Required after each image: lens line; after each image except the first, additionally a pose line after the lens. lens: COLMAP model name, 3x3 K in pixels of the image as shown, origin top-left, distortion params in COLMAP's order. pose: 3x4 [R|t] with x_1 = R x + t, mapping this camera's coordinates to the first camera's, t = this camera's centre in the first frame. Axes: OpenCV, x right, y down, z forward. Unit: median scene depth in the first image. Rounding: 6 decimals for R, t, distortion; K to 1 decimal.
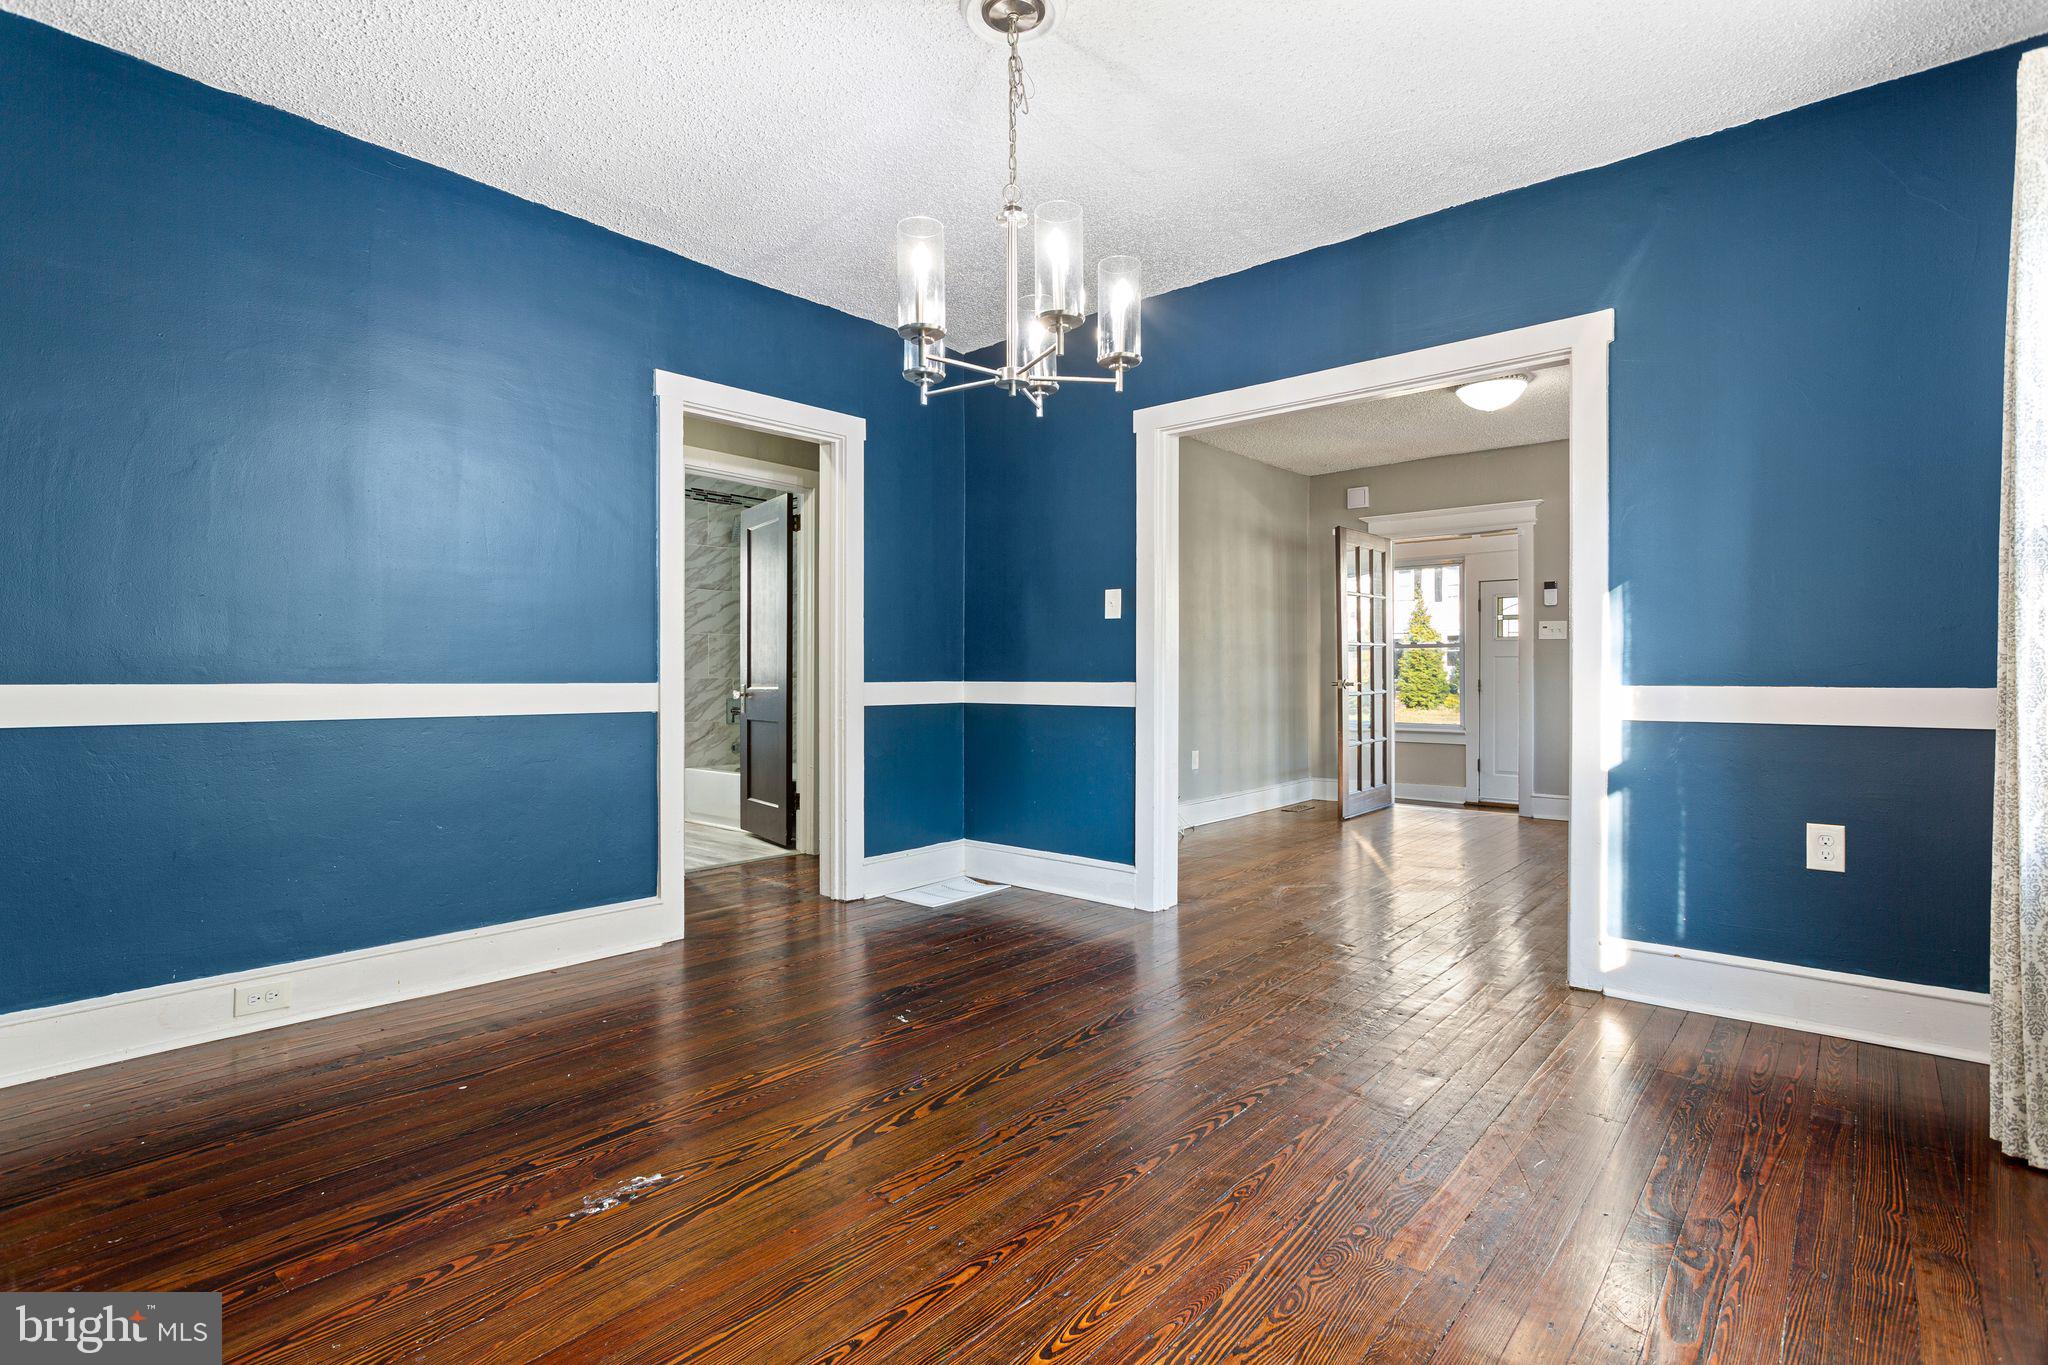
lens RADIAL K [[984.0, 0, 1029.3], [0, 984.0, 676.3], [0, 0, 1]] dist [-0.000402, 0.000429]
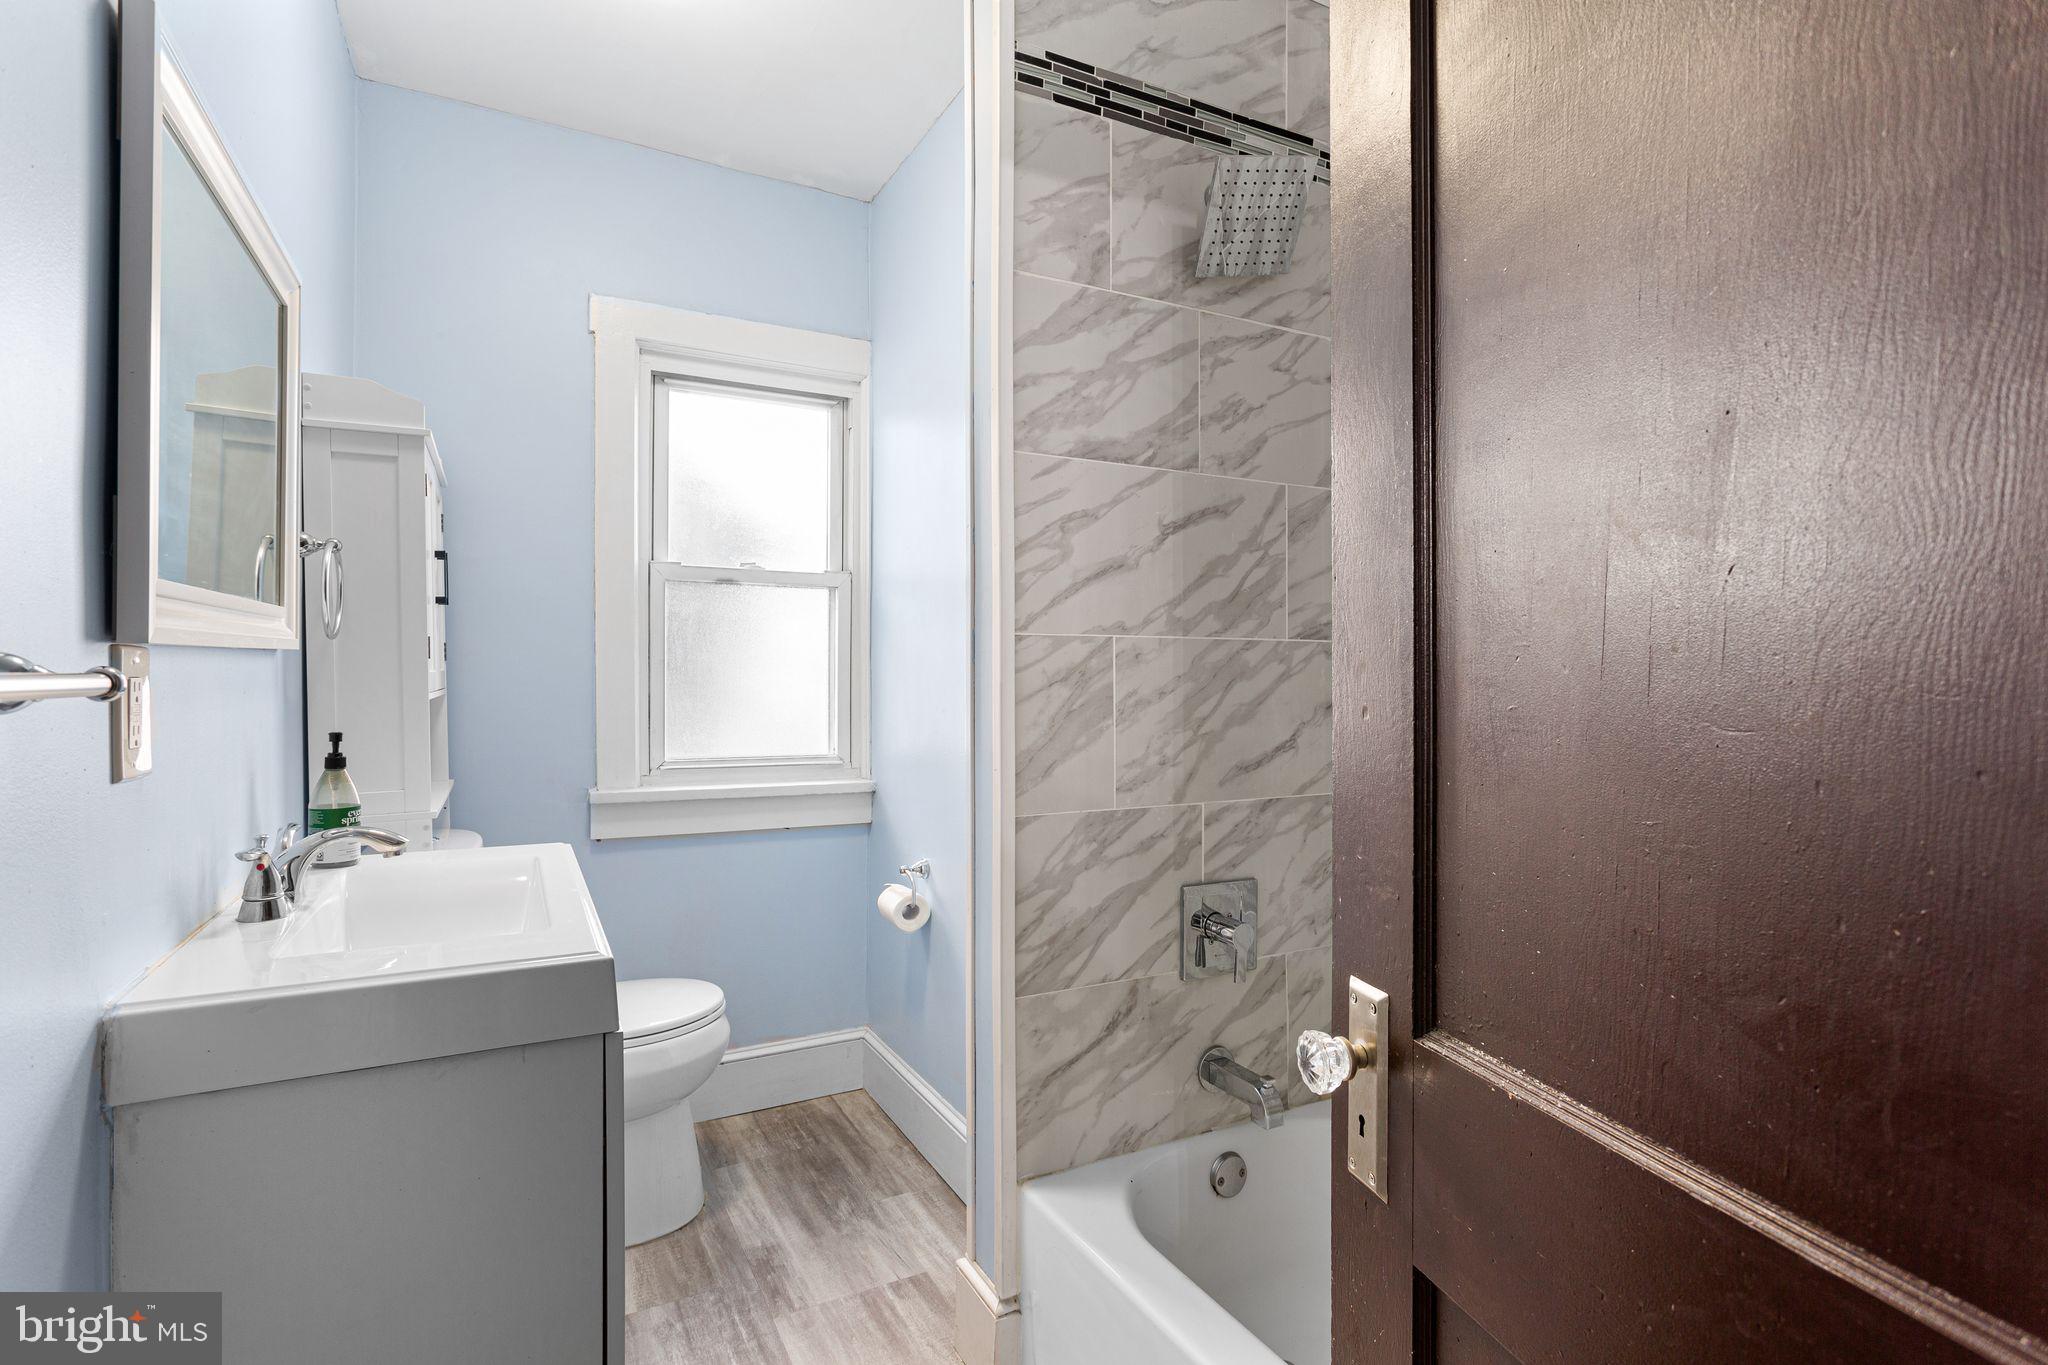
lens RADIAL K [[984.0, 0, 1029.3], [0, 984.0, 676.3], [0, 0, 1]] dist [-0.000402, 0.000429]
pose [[0.925113, -0.004908, -0.379660, -0.248985], [0.001937, 0.999964, -0.008208, -0.030509], [0.379687, 0.006858, 0.925090, 0.754765]]
